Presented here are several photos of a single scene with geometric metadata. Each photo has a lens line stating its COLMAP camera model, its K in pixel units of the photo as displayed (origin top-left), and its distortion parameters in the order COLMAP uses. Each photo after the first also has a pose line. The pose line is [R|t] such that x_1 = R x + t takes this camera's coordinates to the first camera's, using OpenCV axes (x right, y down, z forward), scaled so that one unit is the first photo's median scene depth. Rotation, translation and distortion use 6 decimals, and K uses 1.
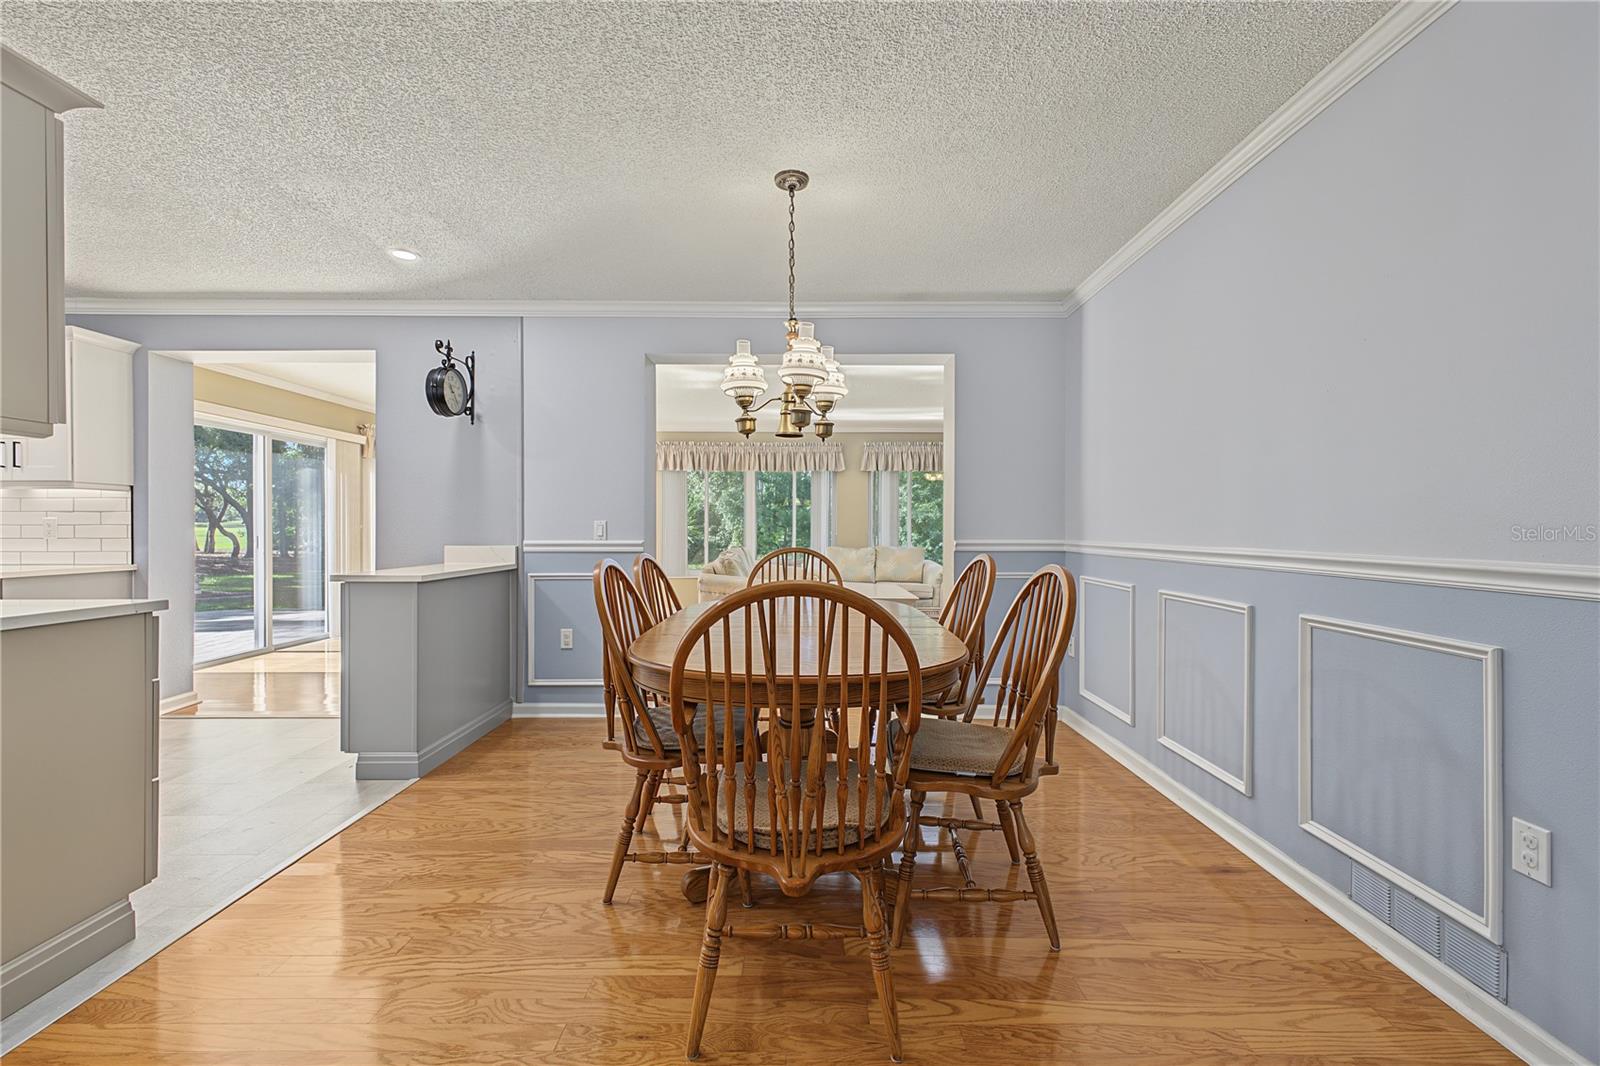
lens RADIAL K [[645.8, 0, 800.5], [0, 645.8, 528.5], [0, 0, 1]] dist [0.008868, -0.000410]
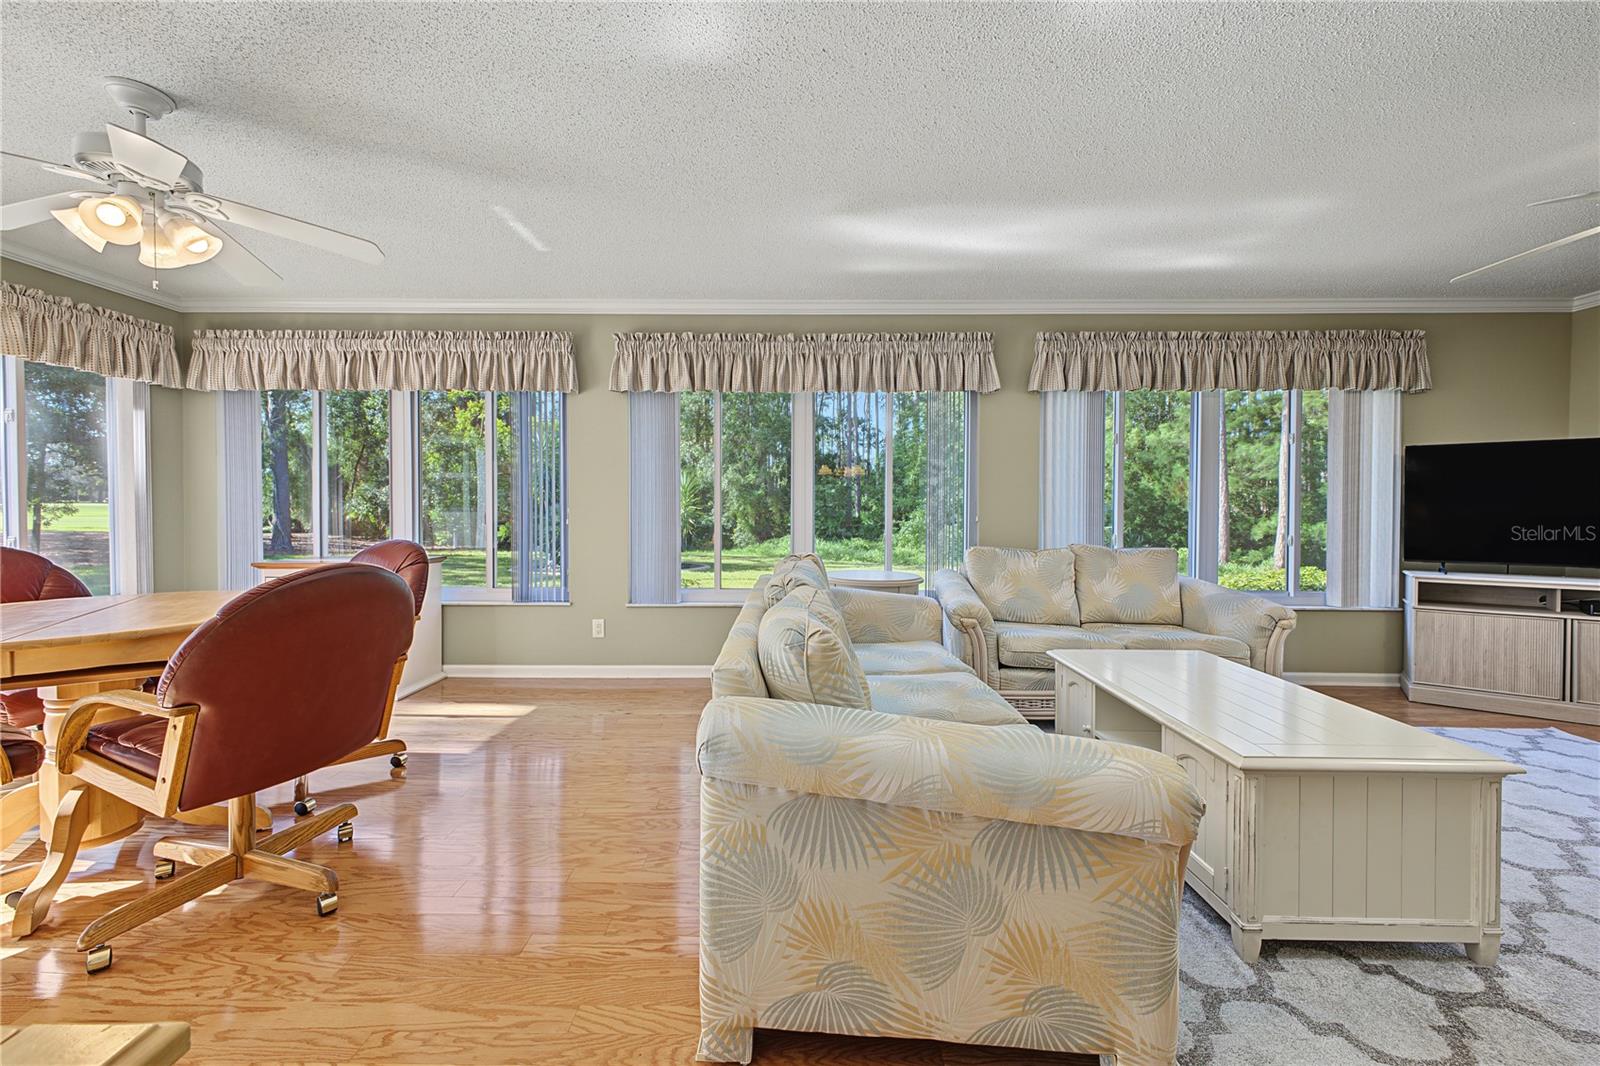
lens RADIAL K [[658.7, 0, 792.6], [0, 658.7, 520.5], [0, 0, 1]] dist [0.010313, -0.000618]
pose [[0.999912, 0.000296, -0.013259, -0.081343], [-0.000030, 0.999798, 0.020091, -0.000374], [0.013262, -0.020088, 0.999710, 0.494641]]
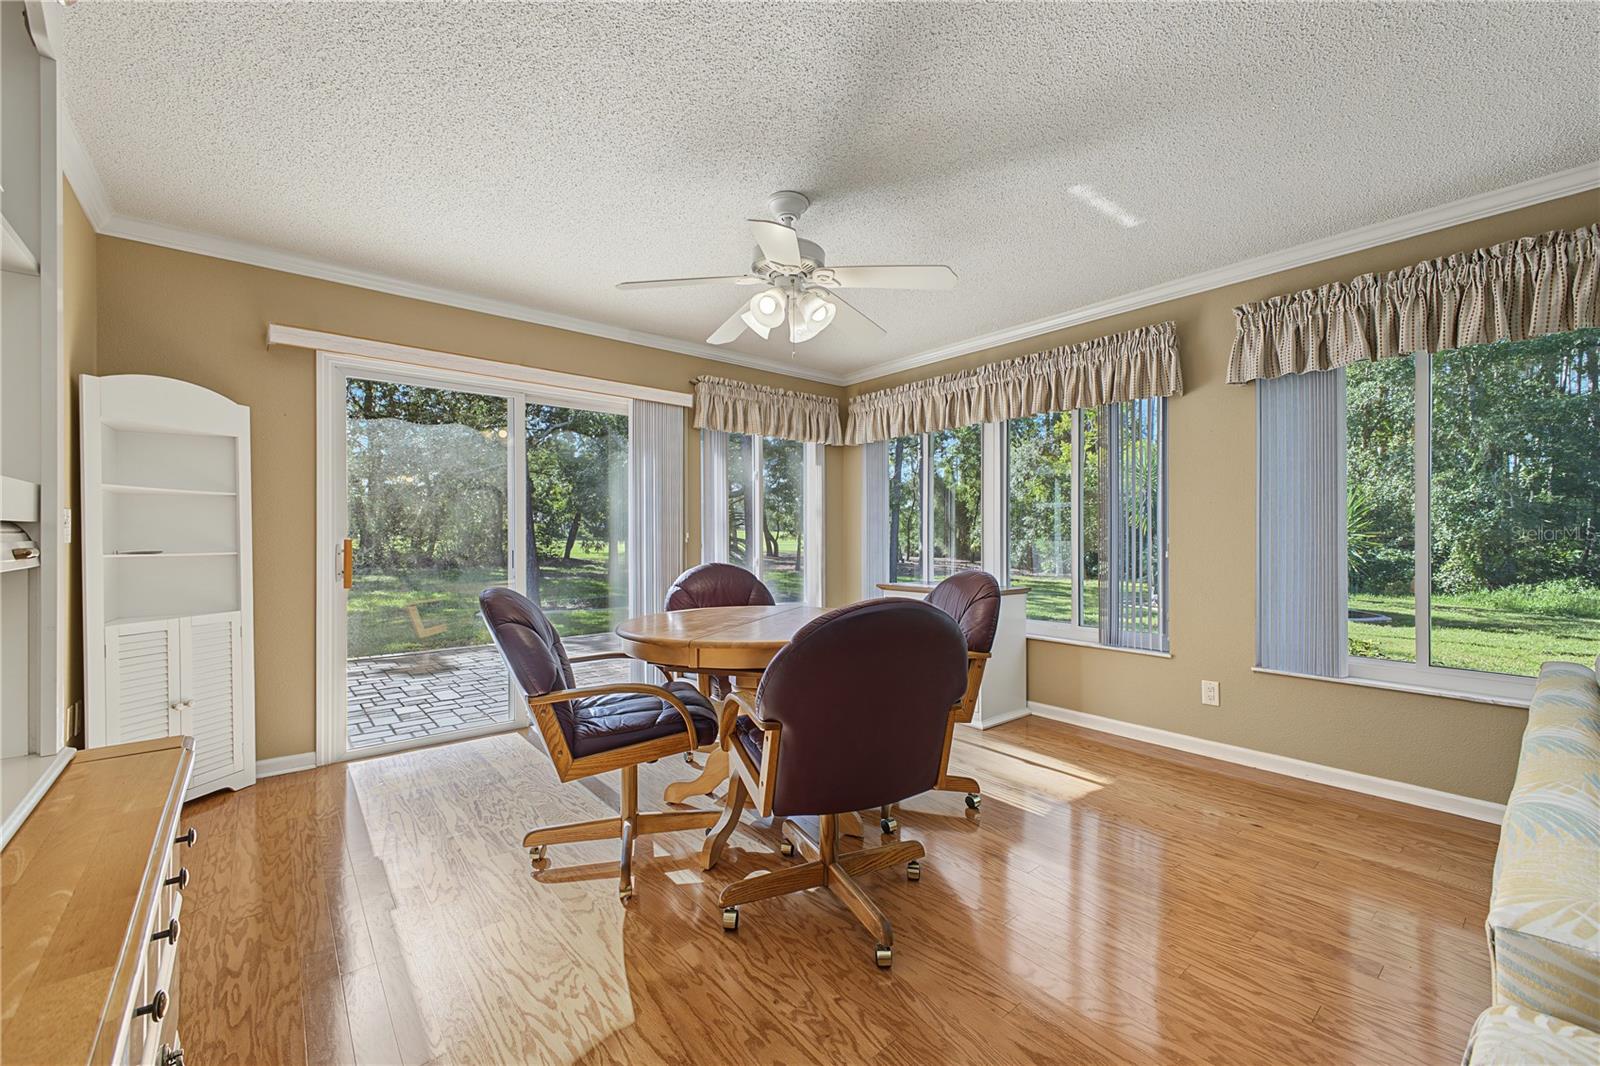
lens RADIAL K [[644.4, 0, 798.5], [0, 644.4, 537.0], [0, 0, 1]] dist [0.001616, -0.000164]
pose [[0.642073, -0.003453, -0.766635, -0.101336], [0.003866, 0.999992, -0.001266, -0.000620], [0.766634, -0.002151, 0.642081, 0.567163]]
